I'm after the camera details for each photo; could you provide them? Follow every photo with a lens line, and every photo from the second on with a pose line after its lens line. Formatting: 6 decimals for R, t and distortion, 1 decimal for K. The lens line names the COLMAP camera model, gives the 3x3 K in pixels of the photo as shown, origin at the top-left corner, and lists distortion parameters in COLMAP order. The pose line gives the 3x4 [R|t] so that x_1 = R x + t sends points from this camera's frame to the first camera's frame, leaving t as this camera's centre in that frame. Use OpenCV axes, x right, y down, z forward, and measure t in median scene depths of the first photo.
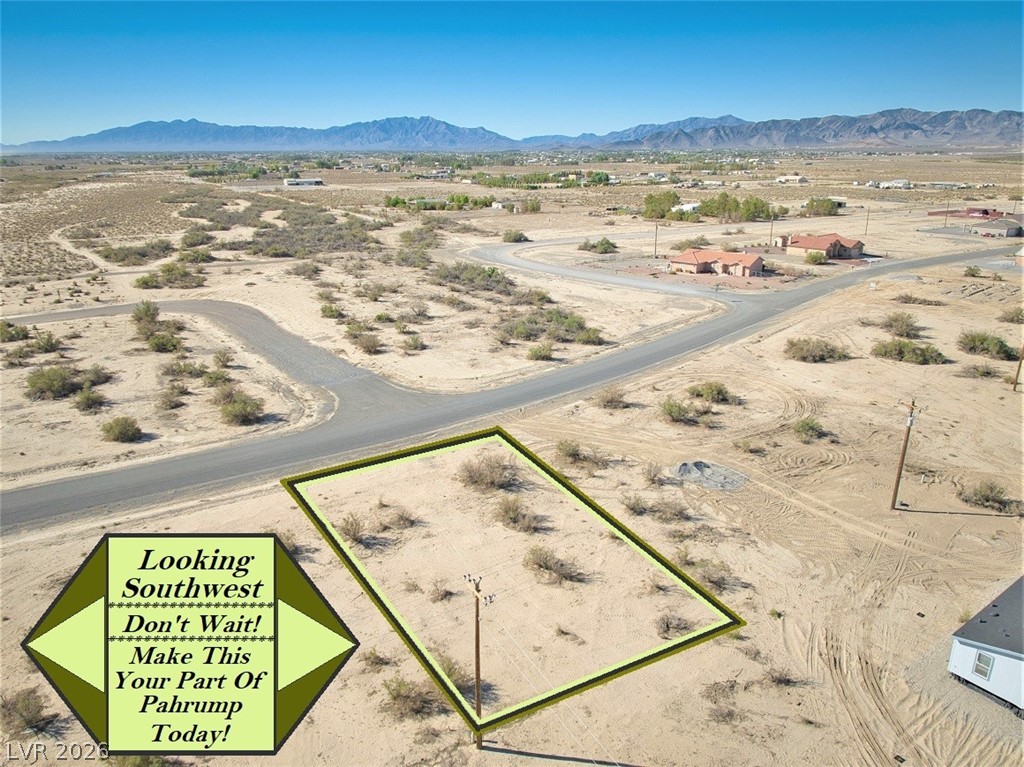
lens RADIAL K [[723.7, 0, 512.0], [0, 723.7, 383.5], [0, 0, 1]] dist [0.022116, -0.045055]
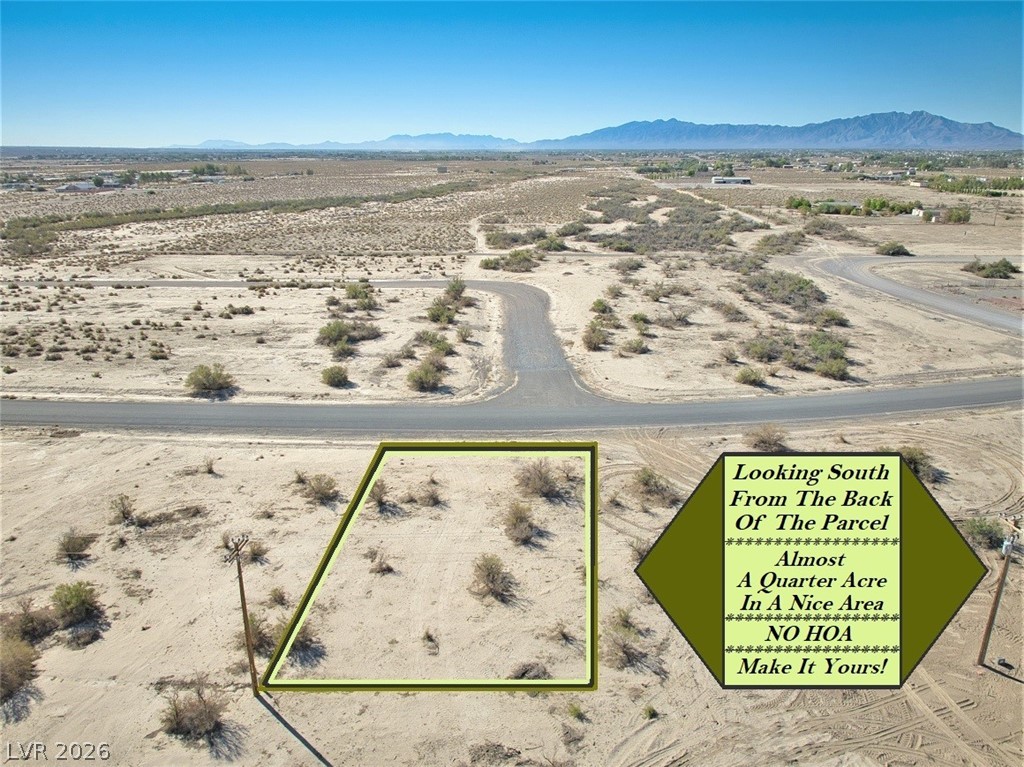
lens RADIAL K [[723.7, 0, 512.0], [0, 723.7, 383.5], [0, 0, 1]] dist [0.022116, -0.045055]
pose [[0.828026, 0.173902, -0.533040, 0.403316], [-0.172599, 0.983578, 0.052772, -0.044407], [0.533463, 0.048306, 0.844443, 0.133499]]
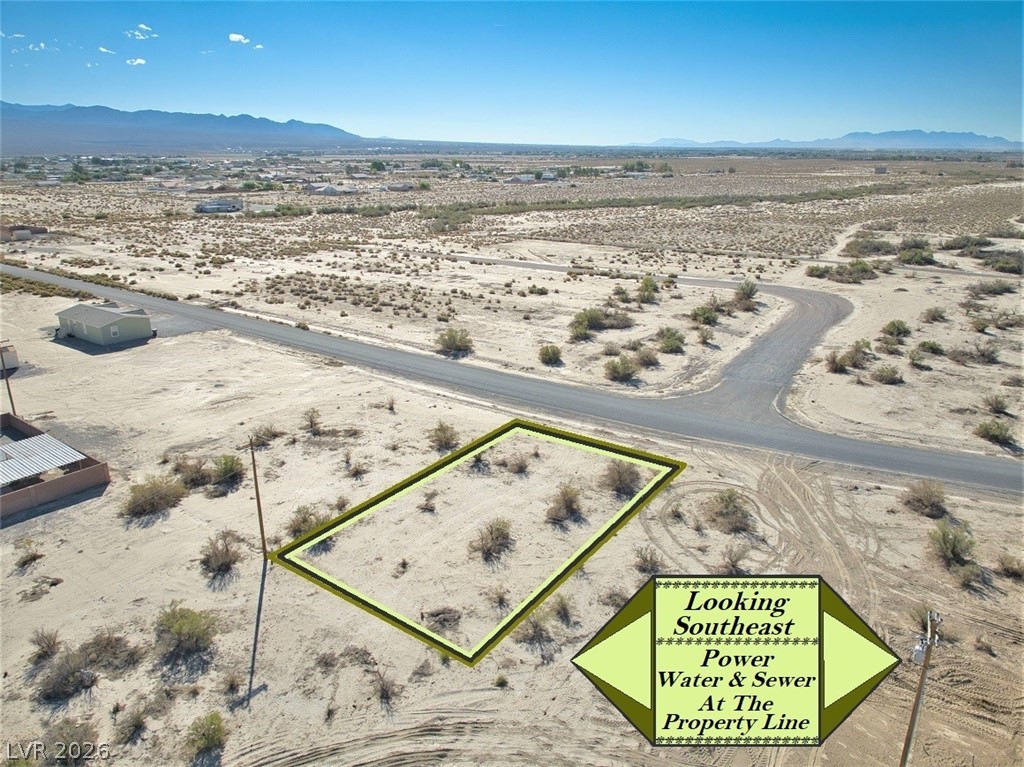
lens RADIAL K [[723.7, 0, 512.0], [0, 723.7, 383.5], [0, 0, 1]] dist [0.022116, -0.045055]
pose [[0.397462, 0.287178, -0.871523, 0.678409], [-0.283107, 0.941811, 0.181226, -0.118783], [0.872854, 0.174703, 0.455636, 0.367716]]
